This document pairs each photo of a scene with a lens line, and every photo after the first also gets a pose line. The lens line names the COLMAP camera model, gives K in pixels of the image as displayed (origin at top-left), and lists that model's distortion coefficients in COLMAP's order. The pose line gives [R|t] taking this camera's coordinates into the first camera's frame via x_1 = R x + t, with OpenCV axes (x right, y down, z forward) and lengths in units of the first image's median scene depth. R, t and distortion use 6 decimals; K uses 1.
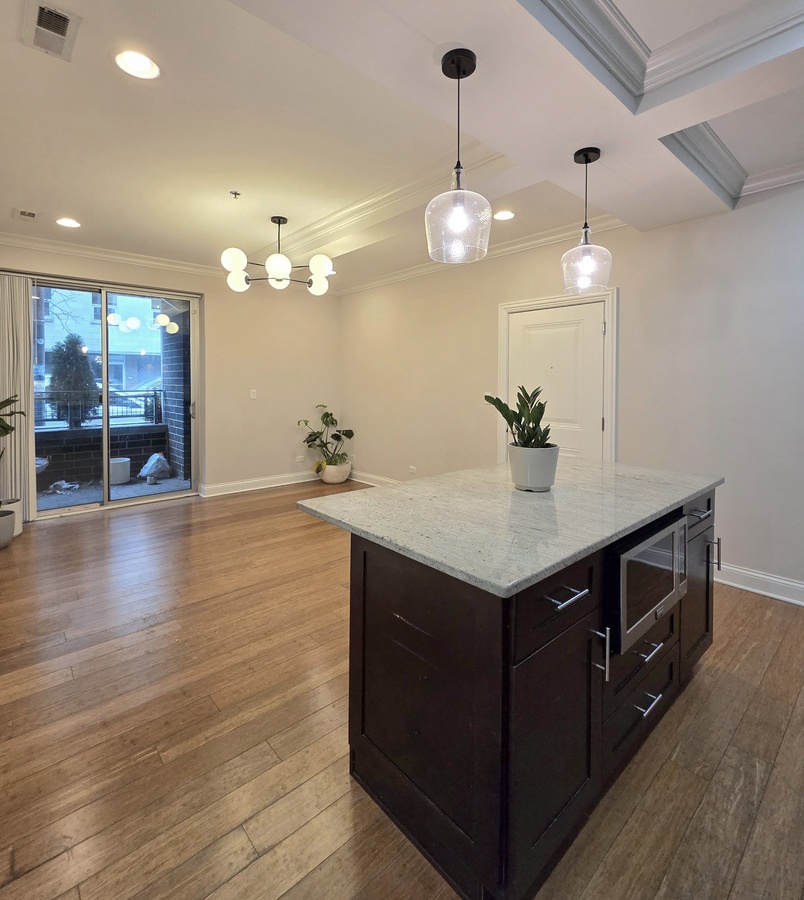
lens RADIAL K [[448.0, 0, 389.4], [0, 448.0, 397.7], [0, 0, 1]] dist [-0.002435, 0.000361]
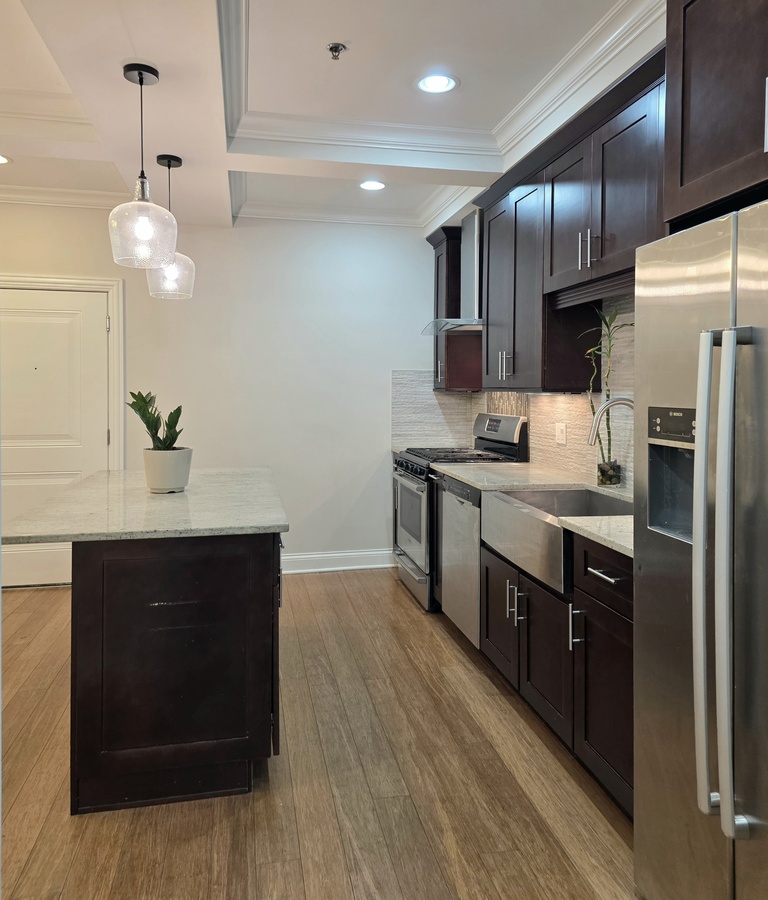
lens RADIAL K [[690.7, 0, 384.9], [0, 690.7, 449.1], [0, 0, 1]] dist [0.066550, -0.014167]
pose [[0.492985, -0.075857, 0.866725, -0.892979], [0.029358, 0.997075, 0.070566, 0.007061], [-0.869542, -0.009342, 0.493770, -0.247610]]
